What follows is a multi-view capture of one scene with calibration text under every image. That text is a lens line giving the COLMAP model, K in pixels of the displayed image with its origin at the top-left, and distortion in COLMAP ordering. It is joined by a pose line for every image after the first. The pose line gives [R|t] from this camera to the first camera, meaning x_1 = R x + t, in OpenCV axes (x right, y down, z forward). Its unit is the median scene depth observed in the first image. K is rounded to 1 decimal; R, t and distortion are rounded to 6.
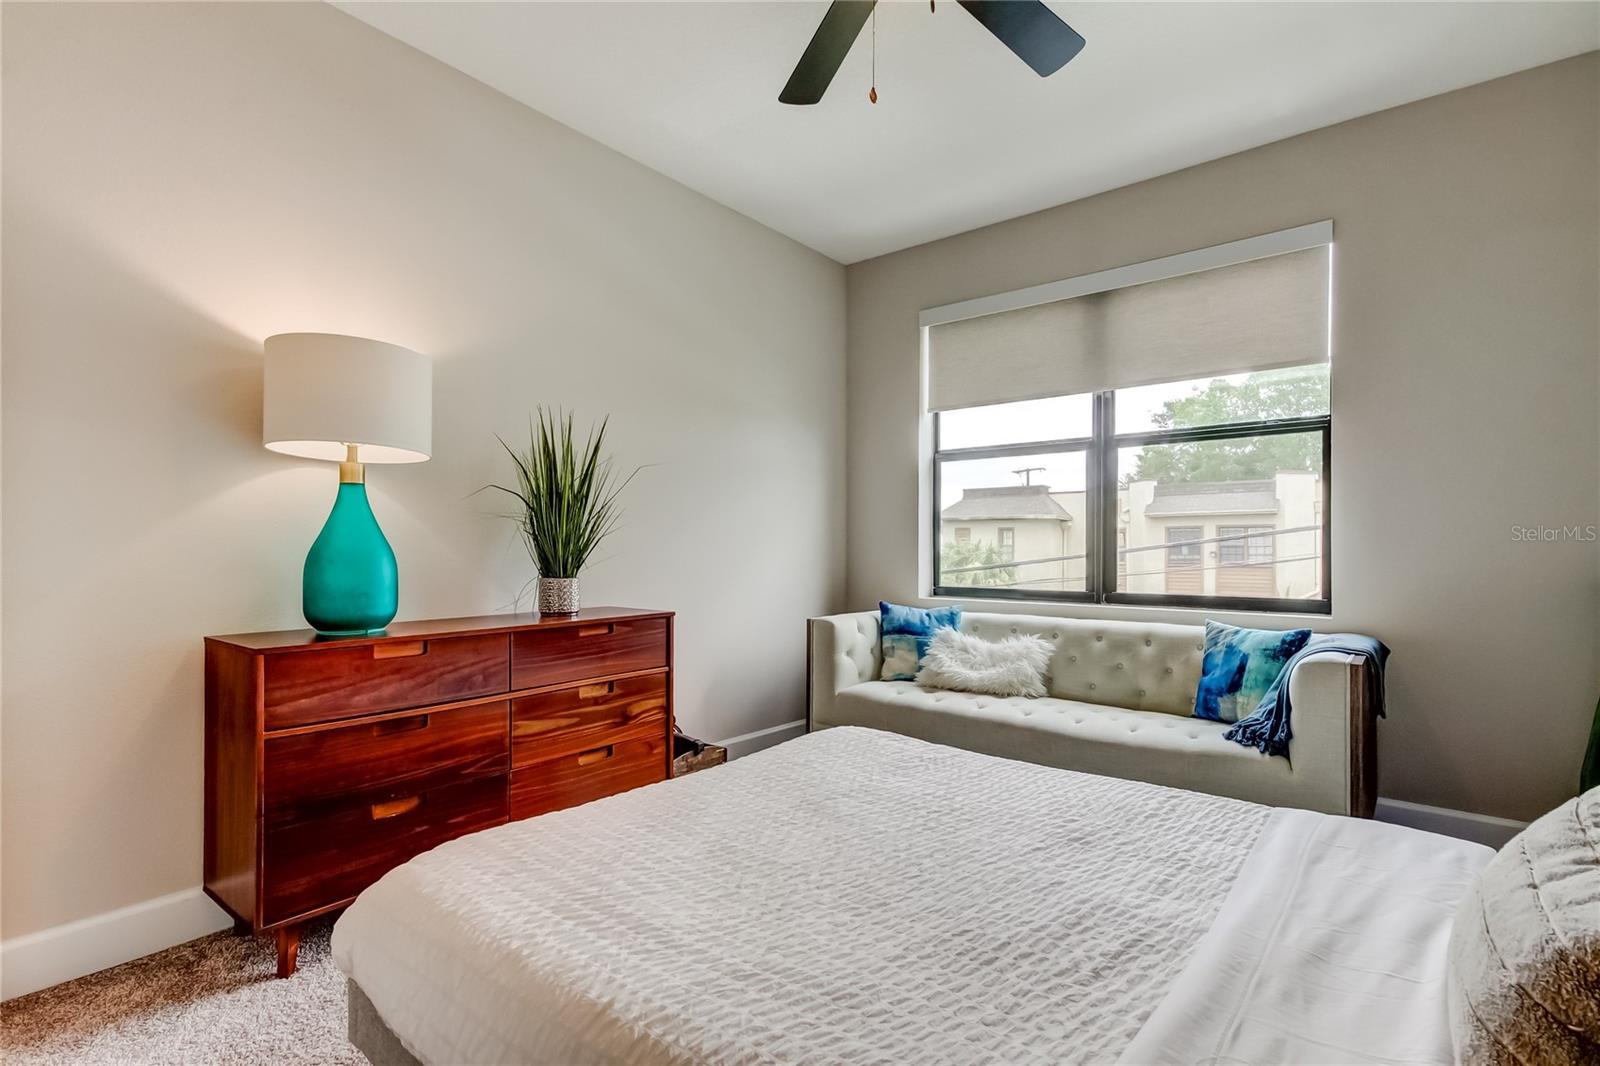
lens RADIAL K [[749.4, 0, 798.3], [0, 749.4, 542.8], [0, 0, 1]] dist [-0.000472, -0.000038]
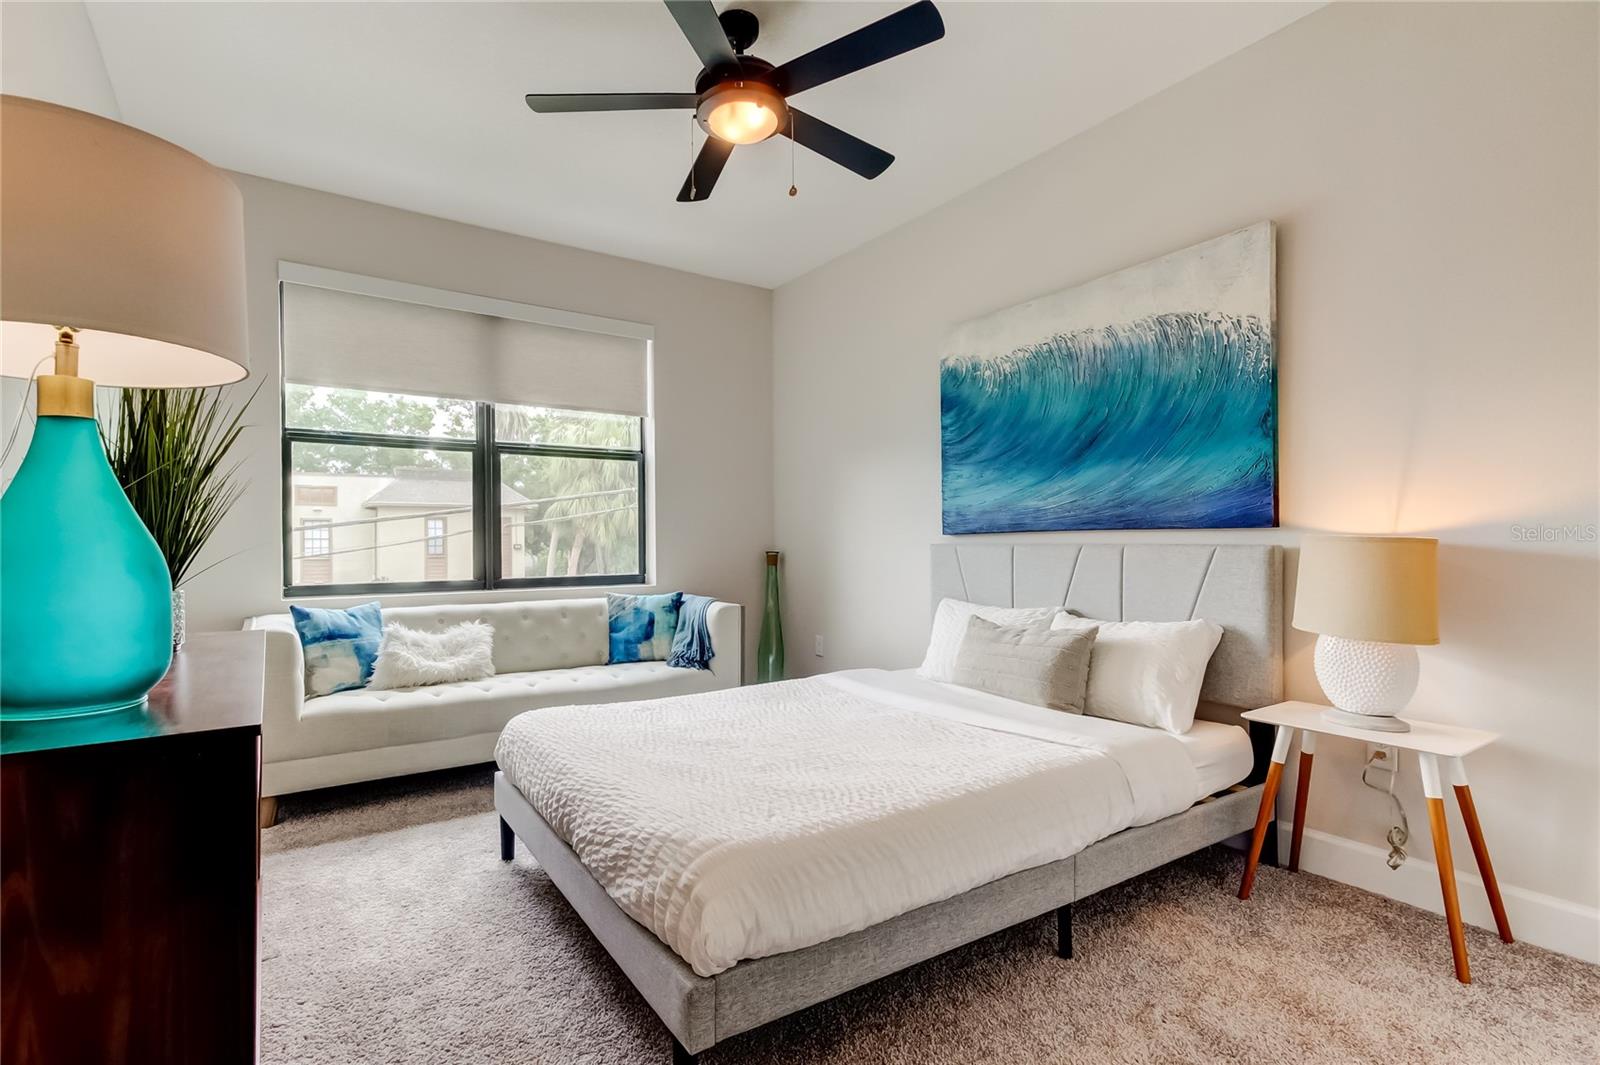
lens RADIAL K [[749.4, 0, 798.3], [0, 749.4, 542.3], [0, 0, 1]] dist [-0.000472, -0.000038]
pose [[0.290806, -0.007364, 0.956754, -0.592297], [-0.002552, 0.999961, 0.008473, -0.001147], [-0.956779, -0.004906, 0.290776, 0.243515]]
